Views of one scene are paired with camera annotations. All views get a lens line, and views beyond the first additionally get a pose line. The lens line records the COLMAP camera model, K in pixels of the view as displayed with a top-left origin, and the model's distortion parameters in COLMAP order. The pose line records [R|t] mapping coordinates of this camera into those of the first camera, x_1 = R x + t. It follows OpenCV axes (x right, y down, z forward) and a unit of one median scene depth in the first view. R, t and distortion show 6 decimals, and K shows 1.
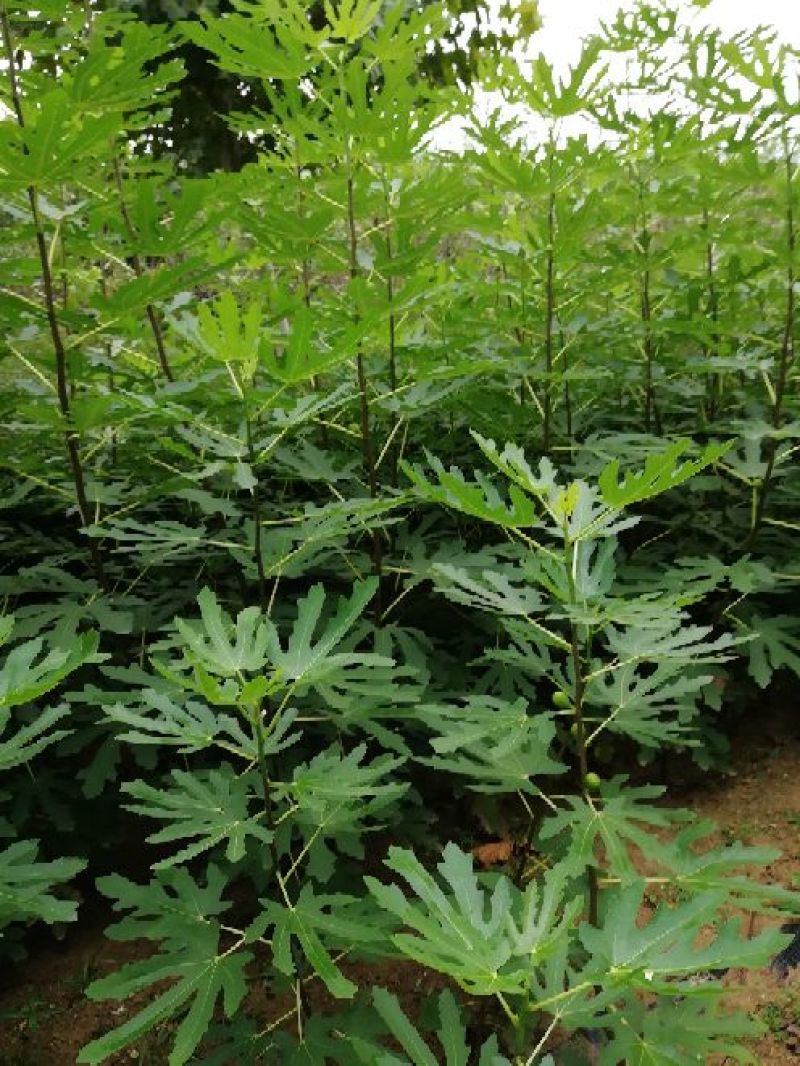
lens RADIAL K [[942.5, 0, 400.0], [0, 942.5, 533.0], [0, 0, 1]] dist [0.002855, 0.002925]
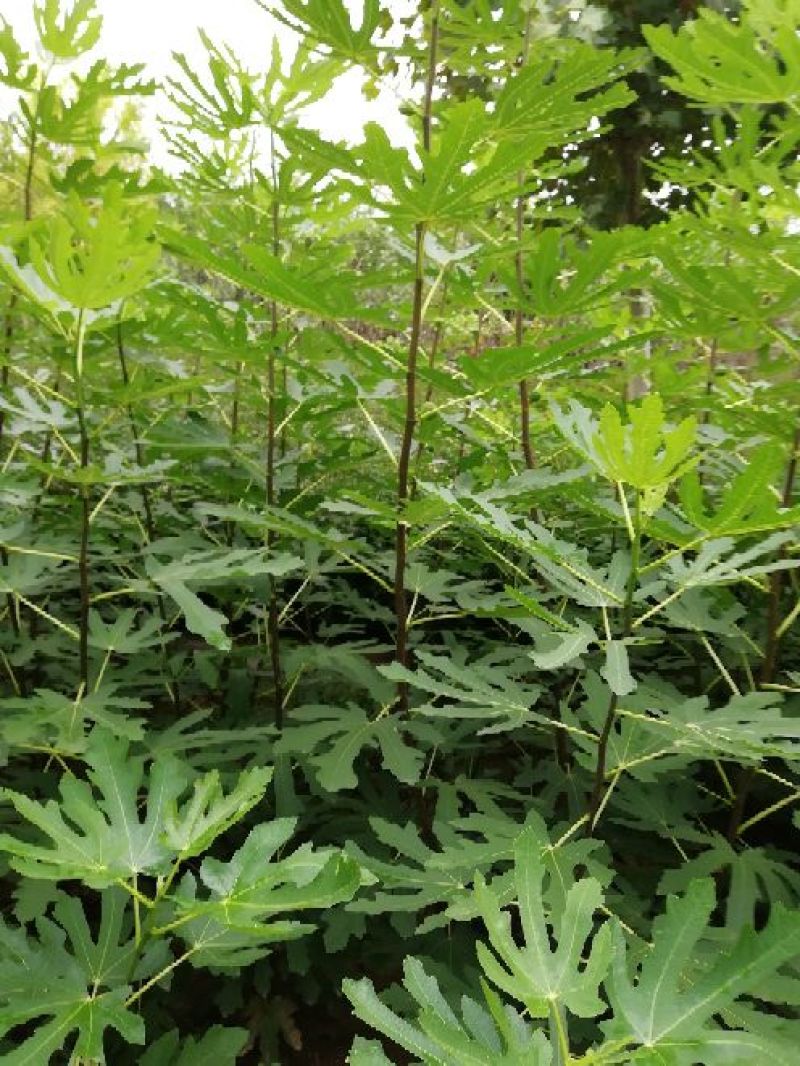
lens RADIAL K [[937.2, 0, 400.0], [0, 937.2, 533.0], [0, 0, 1]] dist [0.065094, 0.002423]
pose [[0.922907, 0.190473, -0.334609, -0.059036], [-0.208930, 0.977732, -0.019699, -0.061717], [0.323406, 0.088090, 0.942151, 0.185340]]
